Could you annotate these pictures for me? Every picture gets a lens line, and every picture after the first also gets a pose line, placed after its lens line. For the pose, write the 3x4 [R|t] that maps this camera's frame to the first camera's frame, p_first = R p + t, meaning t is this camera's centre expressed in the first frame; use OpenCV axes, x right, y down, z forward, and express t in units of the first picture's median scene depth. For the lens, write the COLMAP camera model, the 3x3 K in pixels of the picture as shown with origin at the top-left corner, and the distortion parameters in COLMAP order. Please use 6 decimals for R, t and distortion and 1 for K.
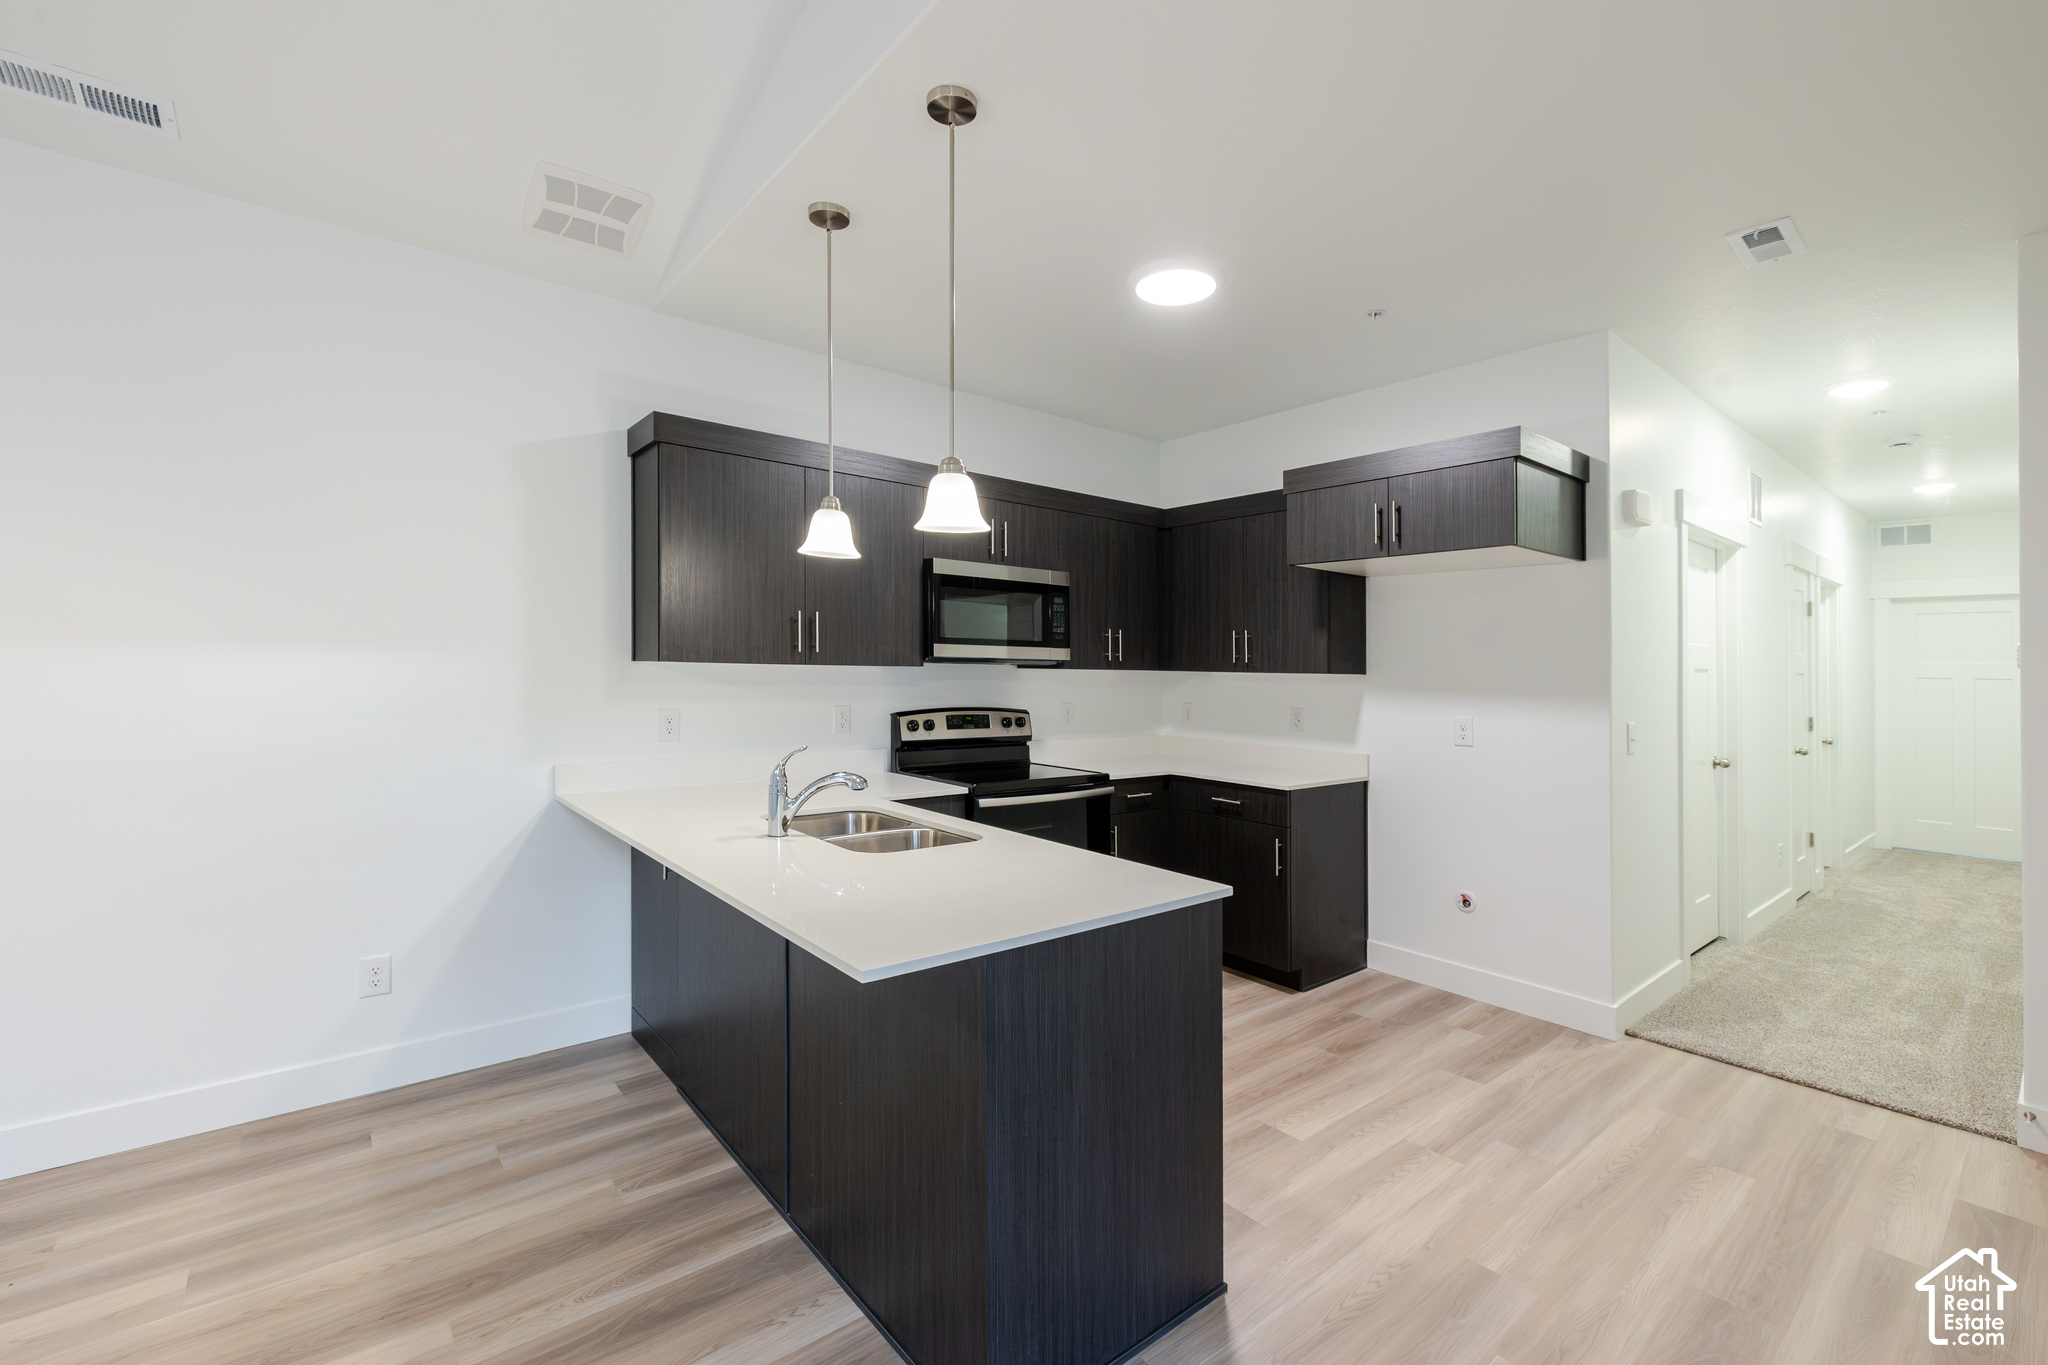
lens RADIAL K [[864.7, 0, 1024.0], [0, 864.7, 682.5], [0, 0, 1]] dist [-0.000661, 0.000089]
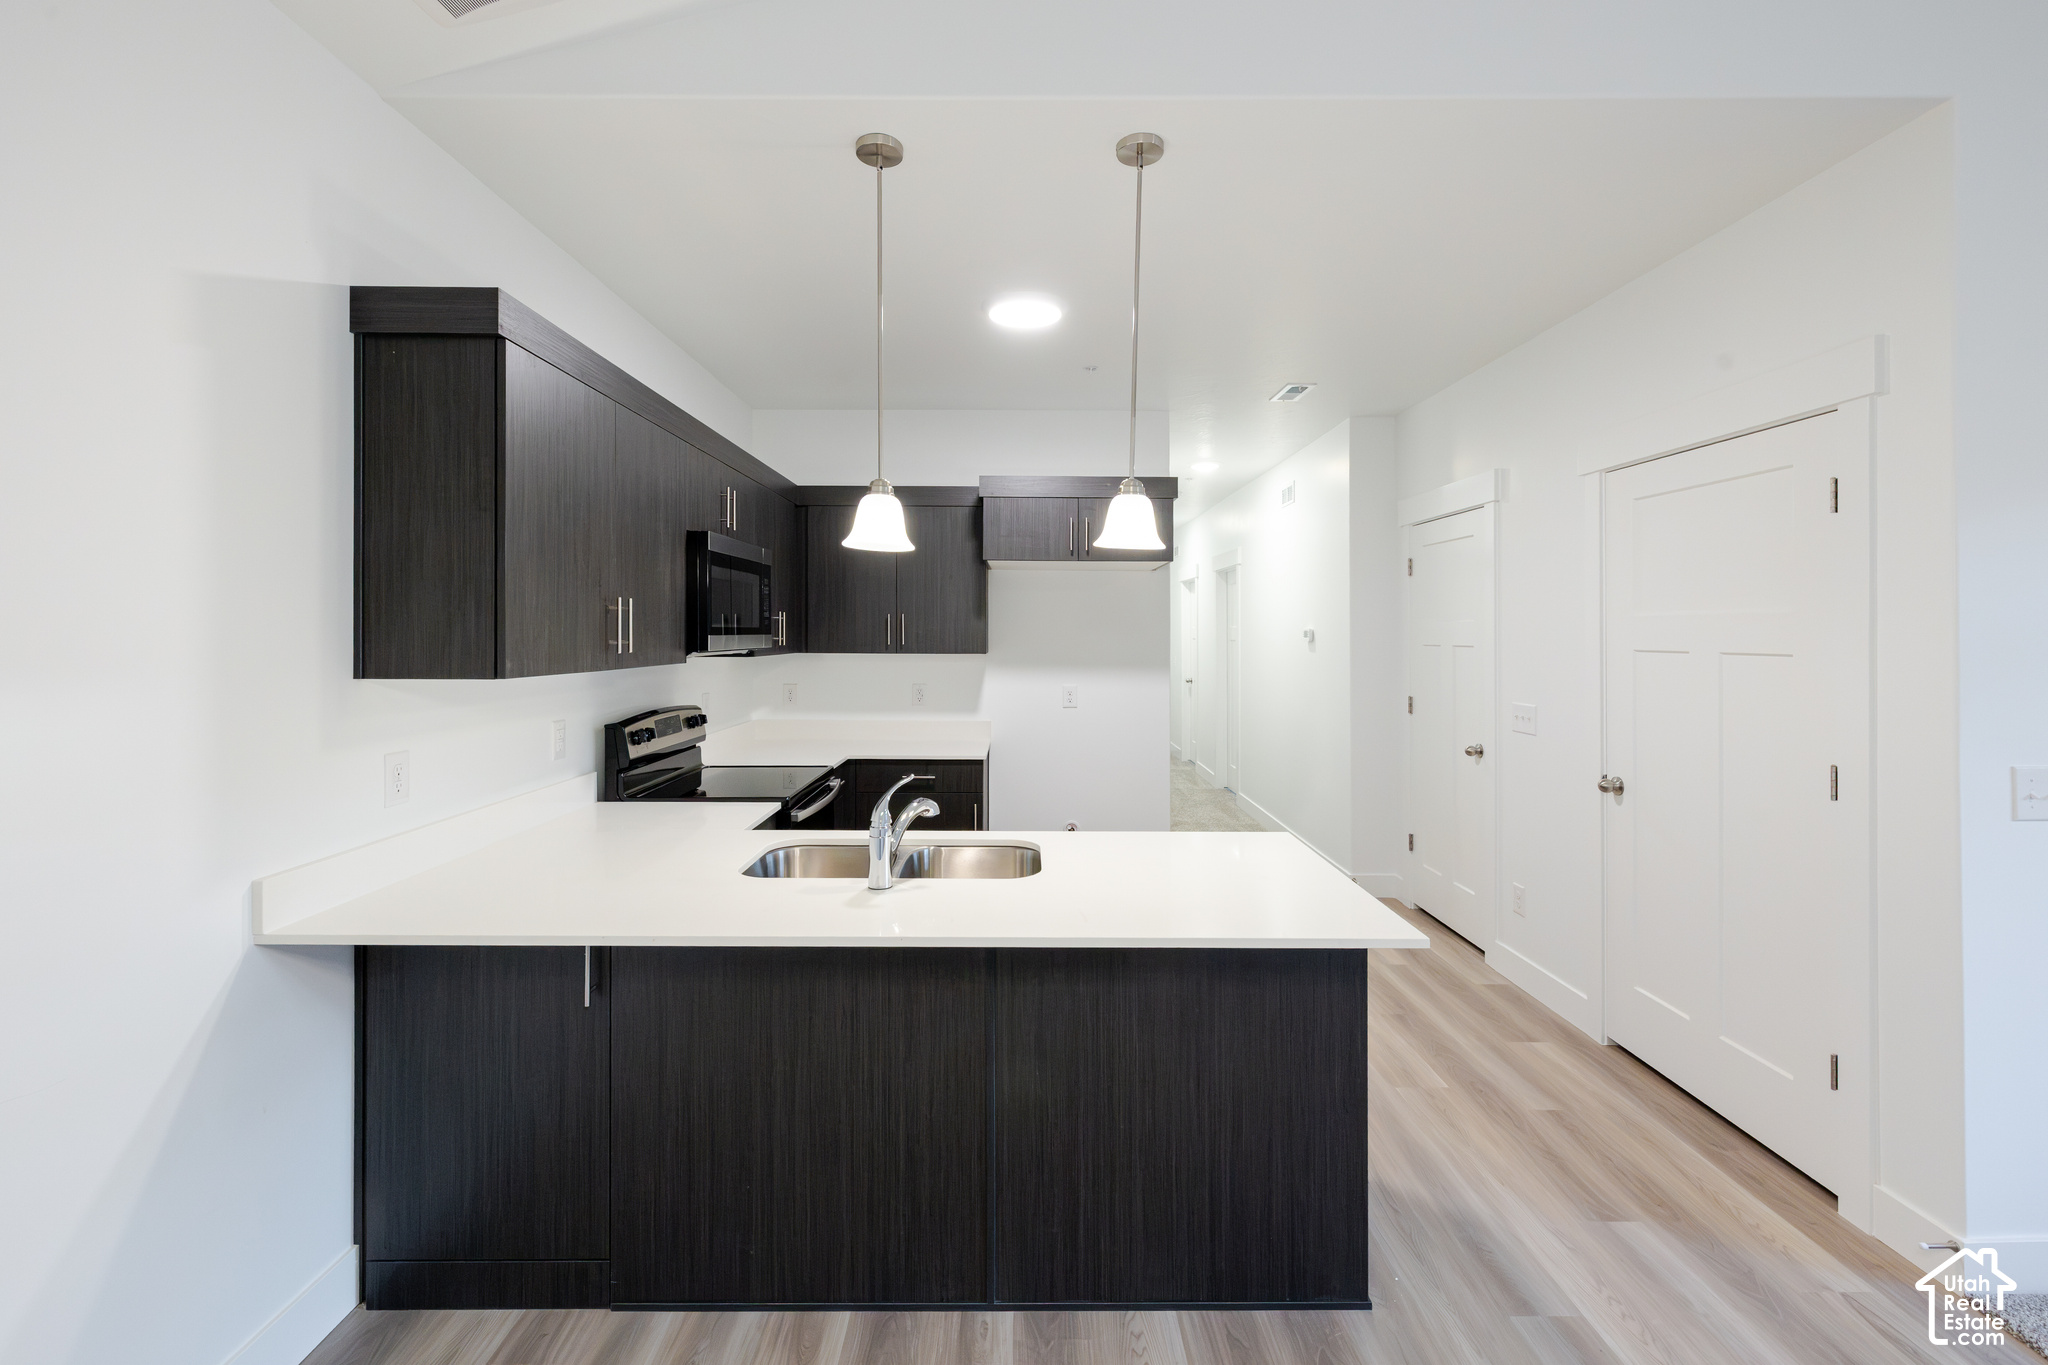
lens RADIAL K [[896.4, 0, 1027.7], [0, 896.4, 625.4], [0, 0, 1]] dist [0.000701, 0.000216]
pose [[0.625867, -0.009298, 0.779875, -0.670183], [0.018271, 0.999829, -0.002743, -0.053717], [-0.779716, 0.015965, 0.625930, 0.268825]]
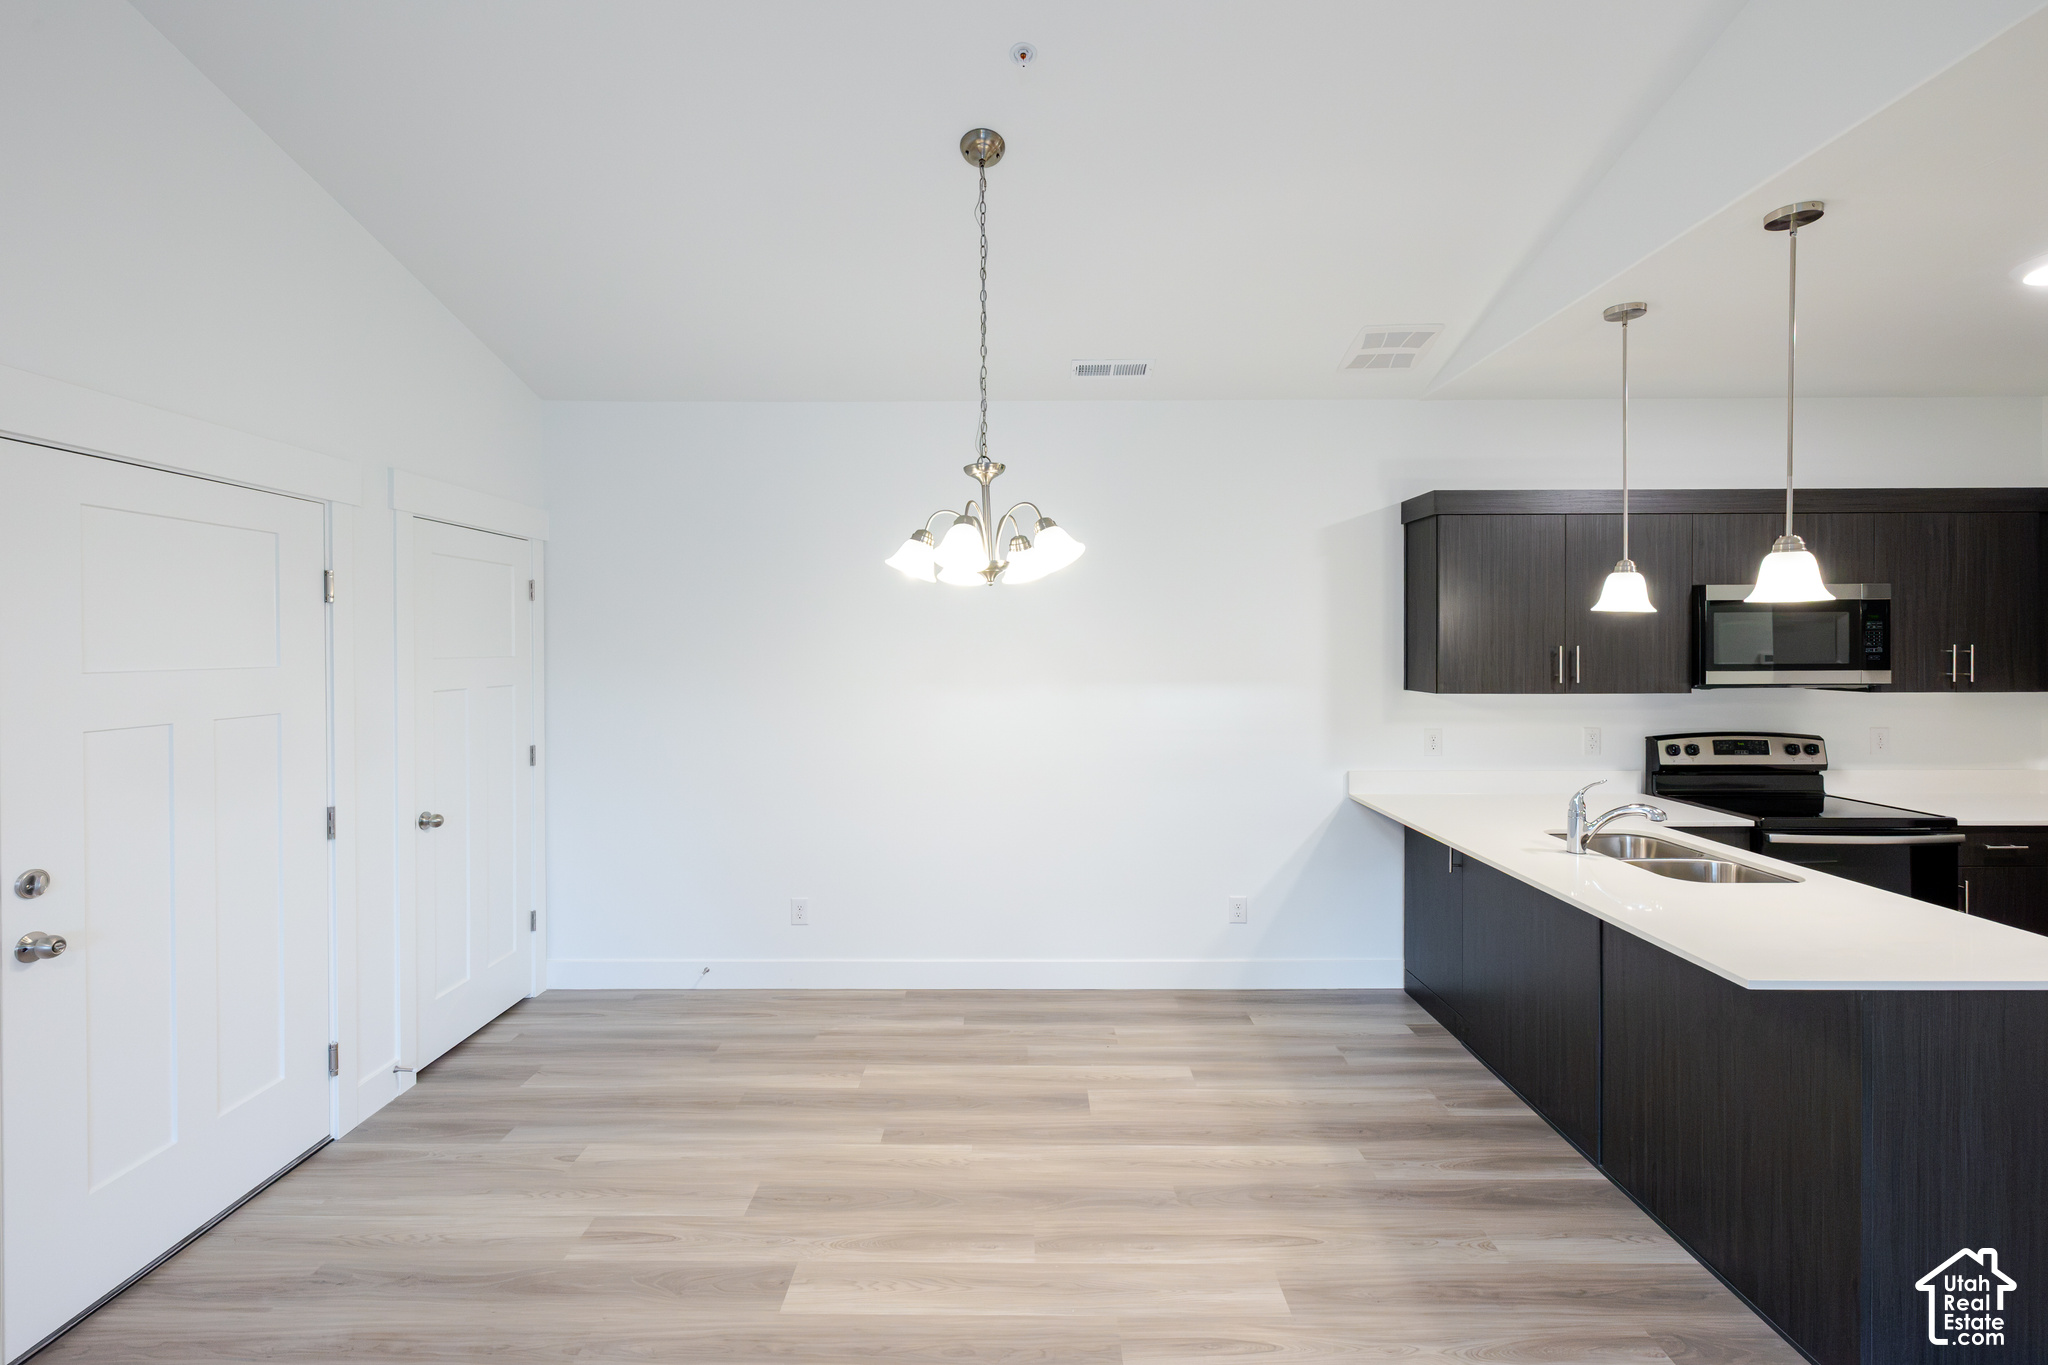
lens RADIAL K [[872.2, 0, 1026.6], [0, 872.2, 679.2], [0, 0, 1]] dist [0.000320, 0.000346]
pose [[0.774915, 0.005682, -0.632039, -0.087817], [0.007300, 0.999812, 0.017938, -0.069154], [0.632023, -0.018515, 0.774729, -0.316101]]
